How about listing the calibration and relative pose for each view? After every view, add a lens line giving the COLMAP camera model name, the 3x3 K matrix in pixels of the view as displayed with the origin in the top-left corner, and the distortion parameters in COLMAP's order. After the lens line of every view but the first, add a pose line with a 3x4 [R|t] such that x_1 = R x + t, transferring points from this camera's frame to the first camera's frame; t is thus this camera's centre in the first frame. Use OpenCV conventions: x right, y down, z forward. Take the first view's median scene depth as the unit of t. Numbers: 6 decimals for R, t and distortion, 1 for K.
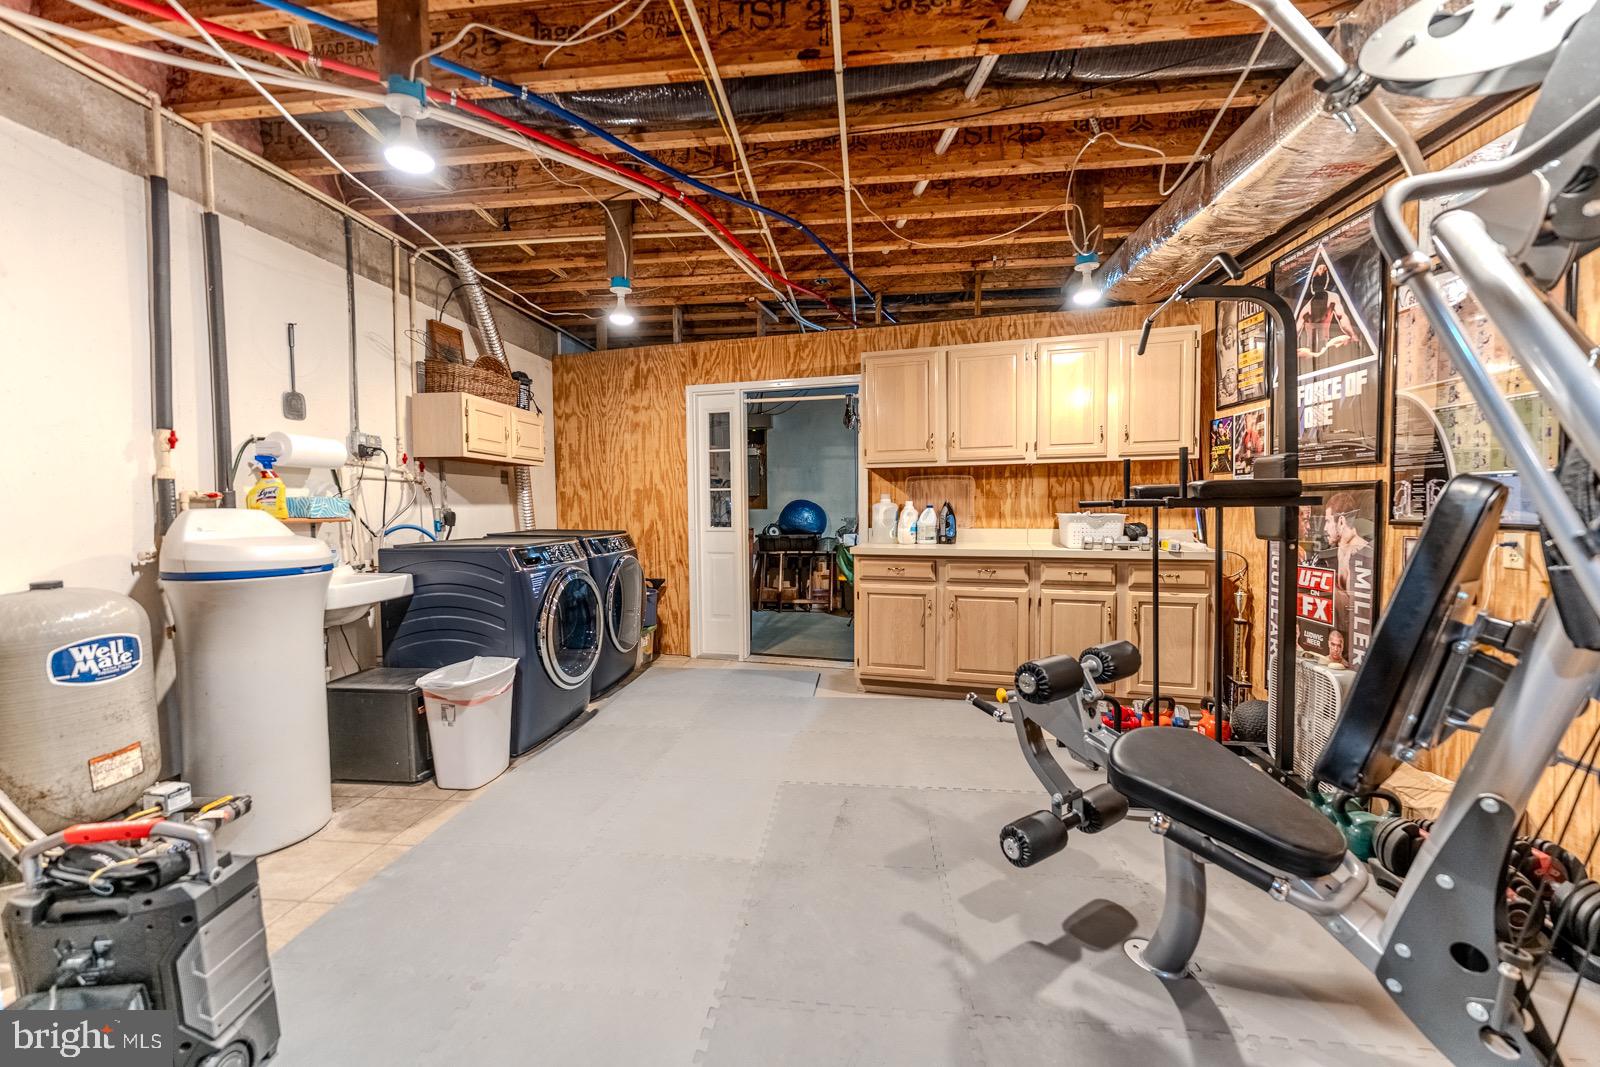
lens RADIAL K [[638.0, 0, 797.1], [0, 638.0, 529.8], [0, 0, 1]] dist [-0.000942, -0.000140]
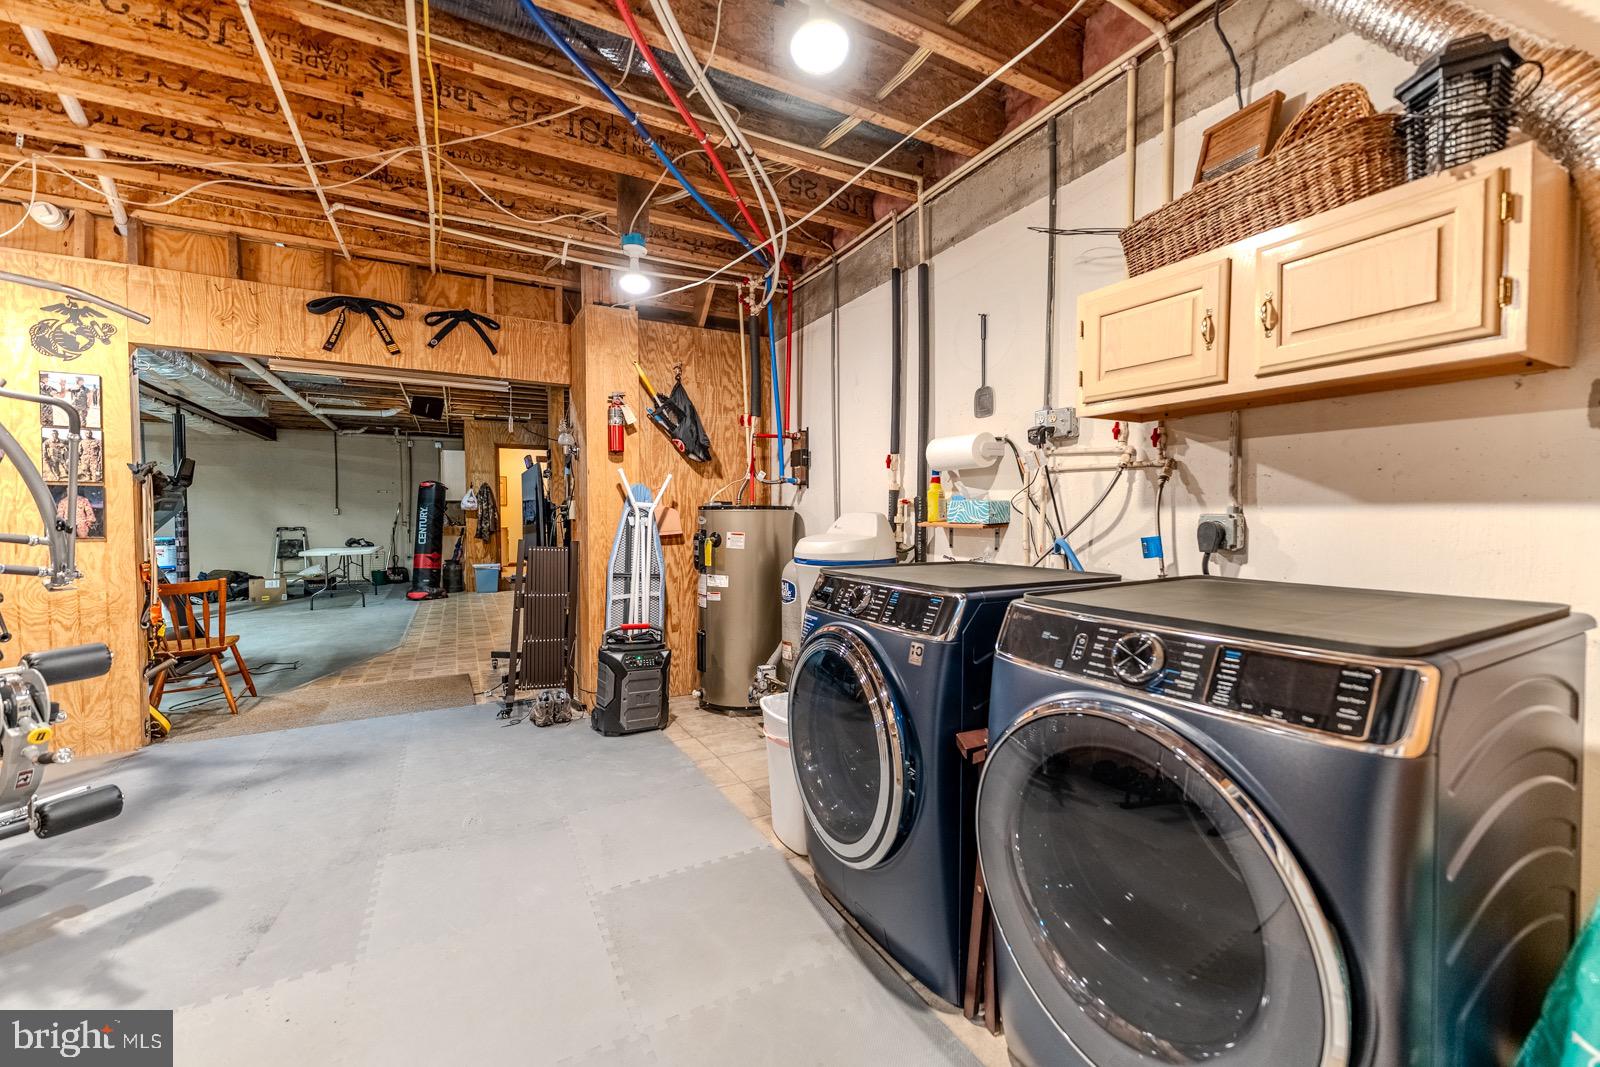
lens RADIAL K [[638.0, 0, 793.2], [0, 638.0, 532.3], [0, 0, 1]] dist [-0.000942, -0.000140]
pose [[-0.822819, 0.027877, -0.567620, -0.029268], [-0.014263, 0.997469, 0.069664, -0.068223], [0.568125, 0.065417, -0.820338, 1.668323]]
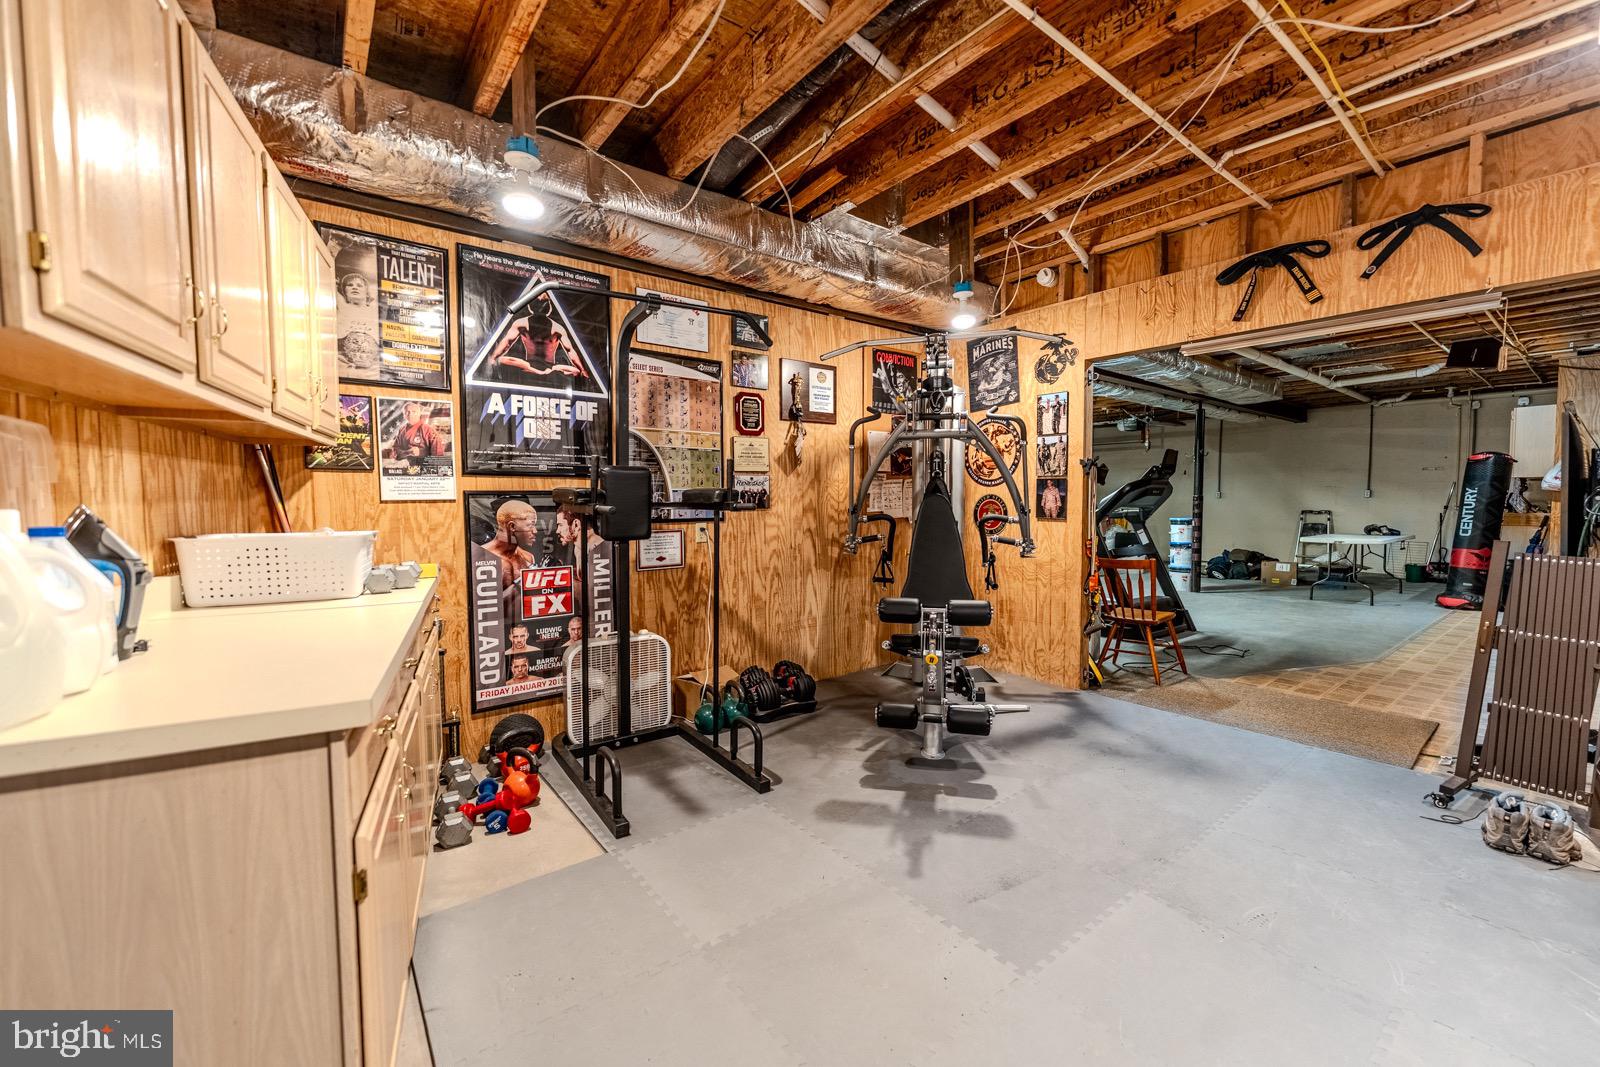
lens RADIAL K [[638.0, 0, 802.9], [0, 638.0, 532.4], [0, 0, 1]] dist [-0.000942, -0.000140]
pose [[-0.703369, -0.022385, 0.710473, -0.277790], [0.043561, 0.996268, 0.074515, -0.065304], [-0.709489, 0.083360, -0.699769, 1.478255]]
